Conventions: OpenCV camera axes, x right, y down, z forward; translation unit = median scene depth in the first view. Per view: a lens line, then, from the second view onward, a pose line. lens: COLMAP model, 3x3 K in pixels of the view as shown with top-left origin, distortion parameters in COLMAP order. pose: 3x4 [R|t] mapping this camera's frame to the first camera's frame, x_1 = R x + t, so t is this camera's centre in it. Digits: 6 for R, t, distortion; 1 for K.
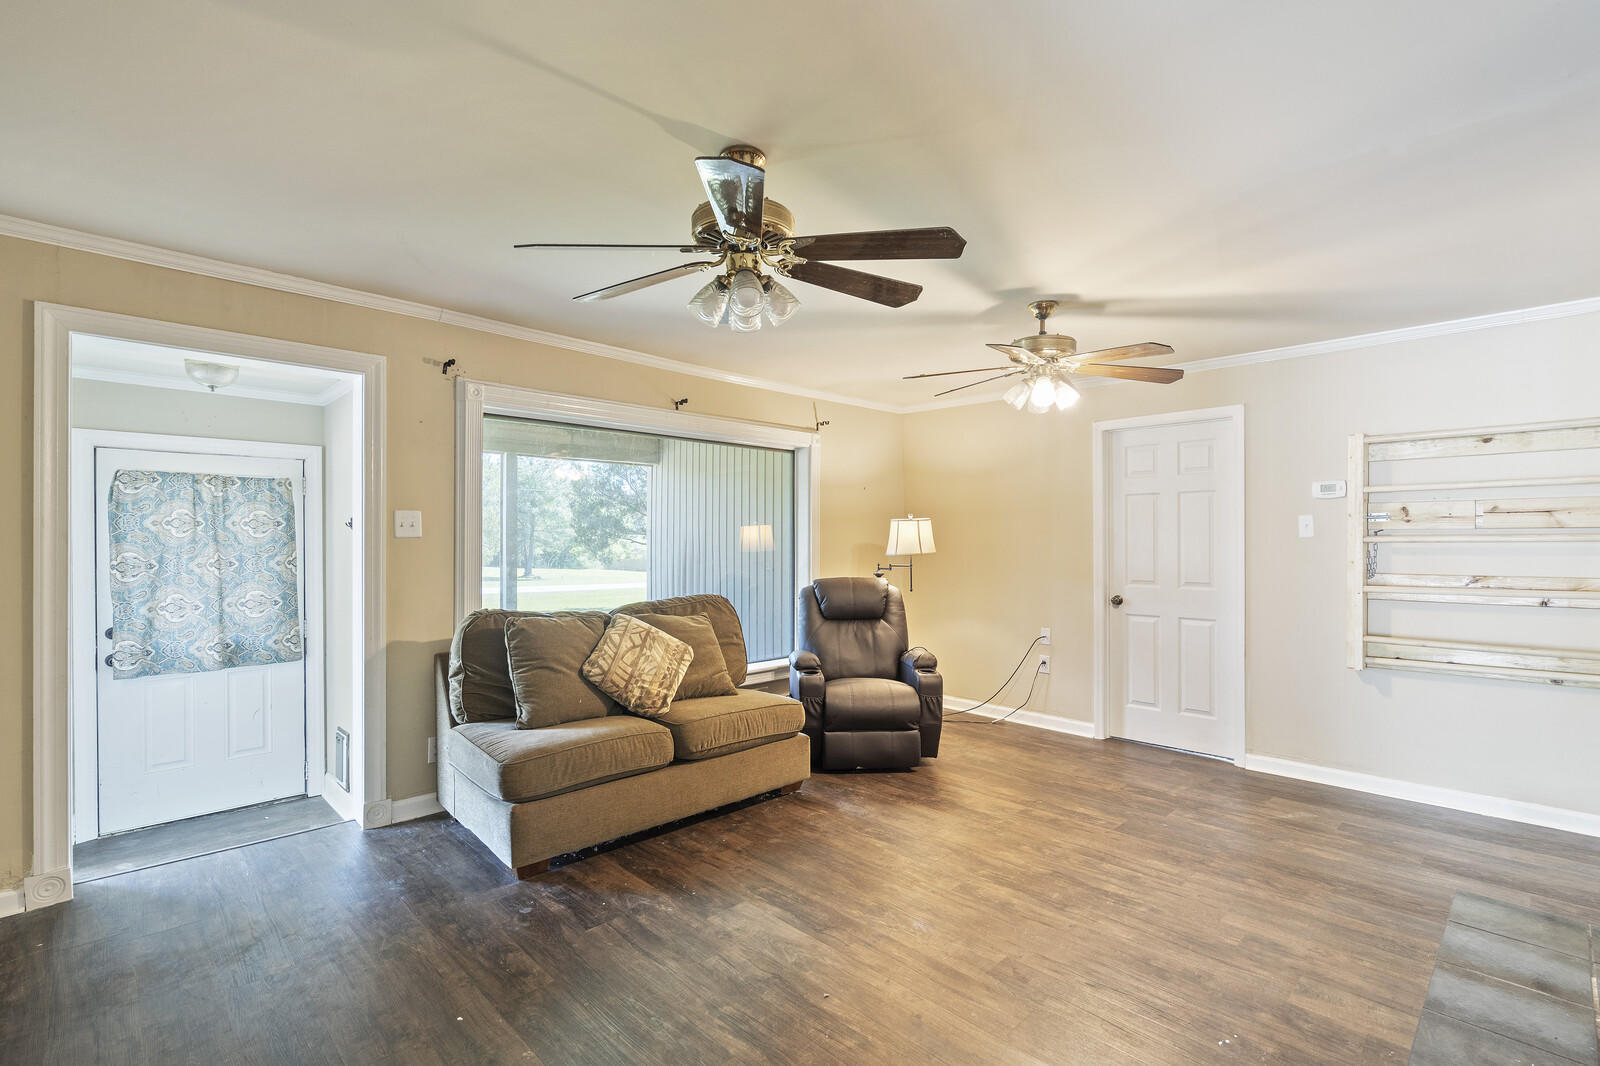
lens RADIAL K [[734.6, 0, 802.6], [0, 734.6, 537.4], [0, 0, 1]] dist [-0.001692, 0.000040]
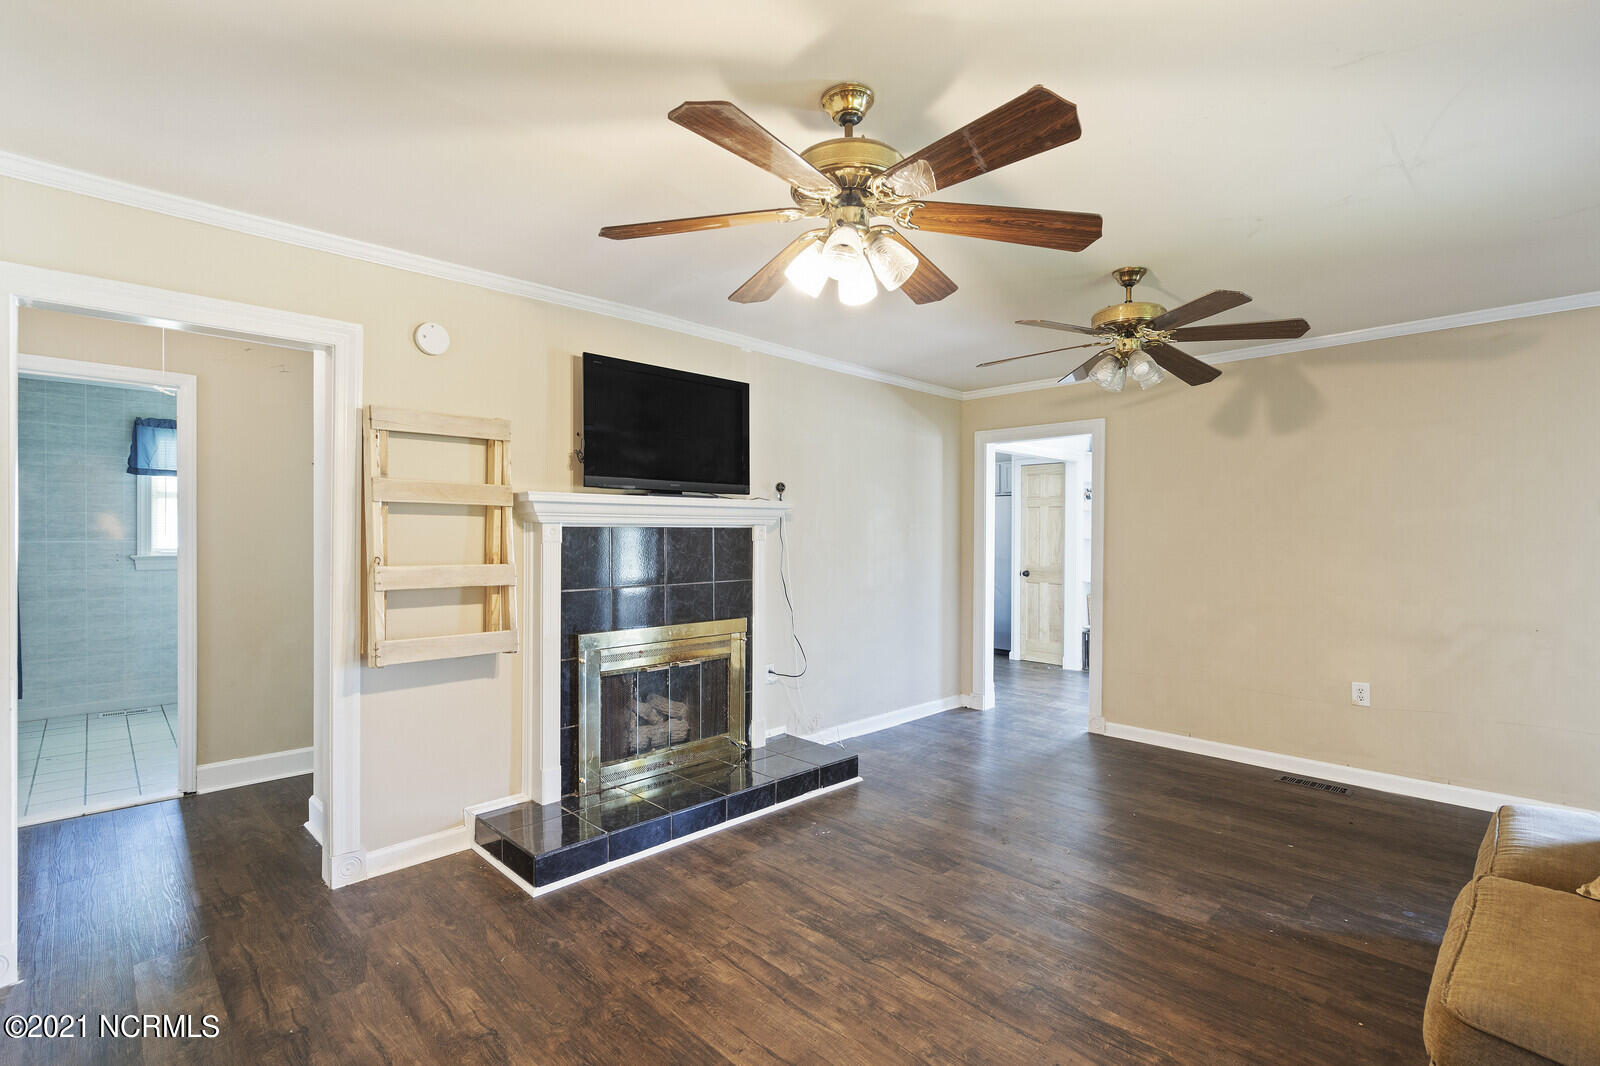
lens RADIAL K [[734.6, 0, 797.4], [0, 734.6, 535.0], [0, 0, 1]] dist [-0.001692, 0.000040]
pose [[-0.999972, -0.006954, 0.002702, 0.449814], [-0.006952, 0.999975, 0.000843, -0.011500], [-0.002708, 0.000825, -0.999996, 1.921767]]
